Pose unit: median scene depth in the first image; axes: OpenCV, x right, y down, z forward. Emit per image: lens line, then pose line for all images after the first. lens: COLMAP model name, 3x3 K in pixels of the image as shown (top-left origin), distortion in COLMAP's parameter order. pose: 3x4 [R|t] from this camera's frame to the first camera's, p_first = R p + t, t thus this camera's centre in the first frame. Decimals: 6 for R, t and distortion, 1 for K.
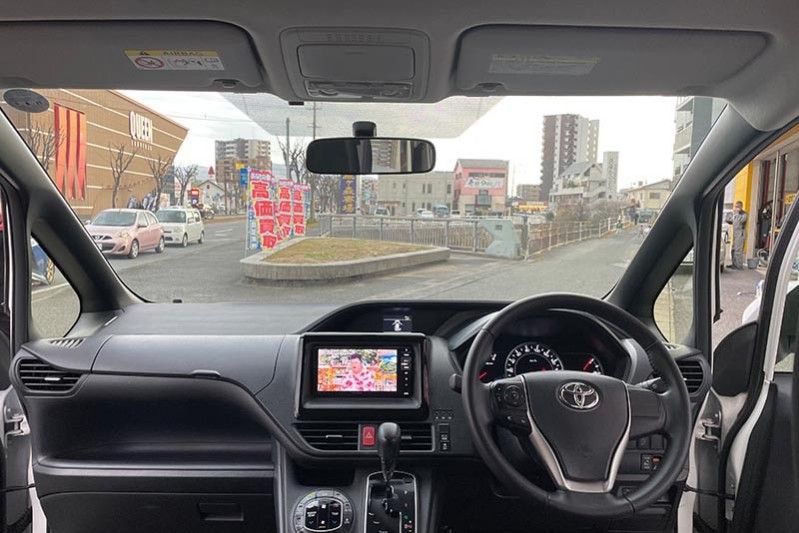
lens RADIAL K [[603.0, 0, 393.5], [0, 603.0, 268.2], [0, 0, 1]] dist [0.059880, -0.083808]
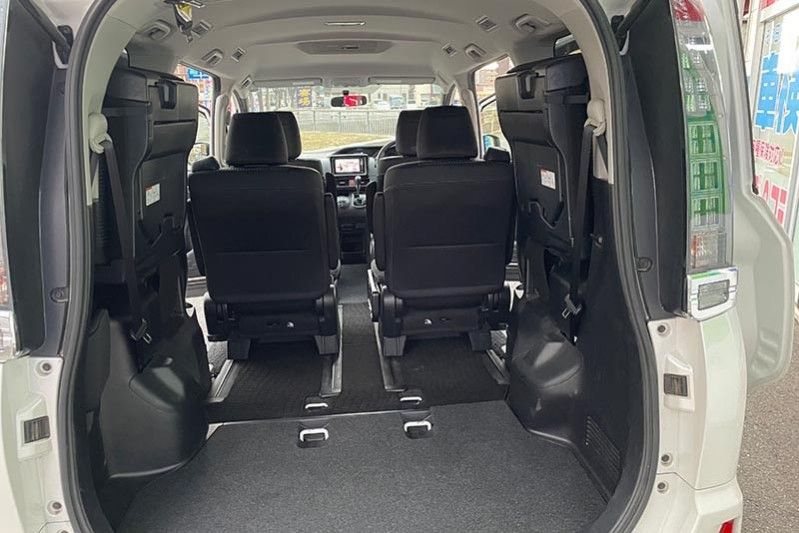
lens RADIAL K [[603.0, 0, 399.5], [0, 603.0, 261.1], [0, 0, 1]] dist [0.059880, -0.083808]
pose [[0.996270, -0.051867, 0.068965, -0.031939], [0.039934, 0.985593, 0.164352, 0.154456], [-0.076496, -0.160985, 0.983988, -2.504412]]
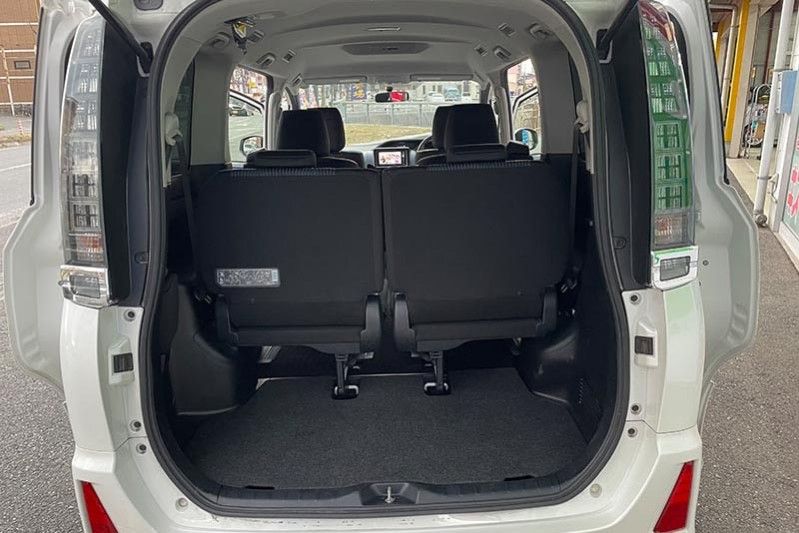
lens RADIAL K [[603.0, 0, 407.6], [0, 603.0, 271.1], [0, 0, 1]] dist [0.059880, -0.083808]
pose [[0.999428, -0.033567, -0.004215, 0.037718], [0.033760, 0.981523, 0.188340, 0.159079], [-0.002185, -0.188374, 0.982095, -2.742116]]
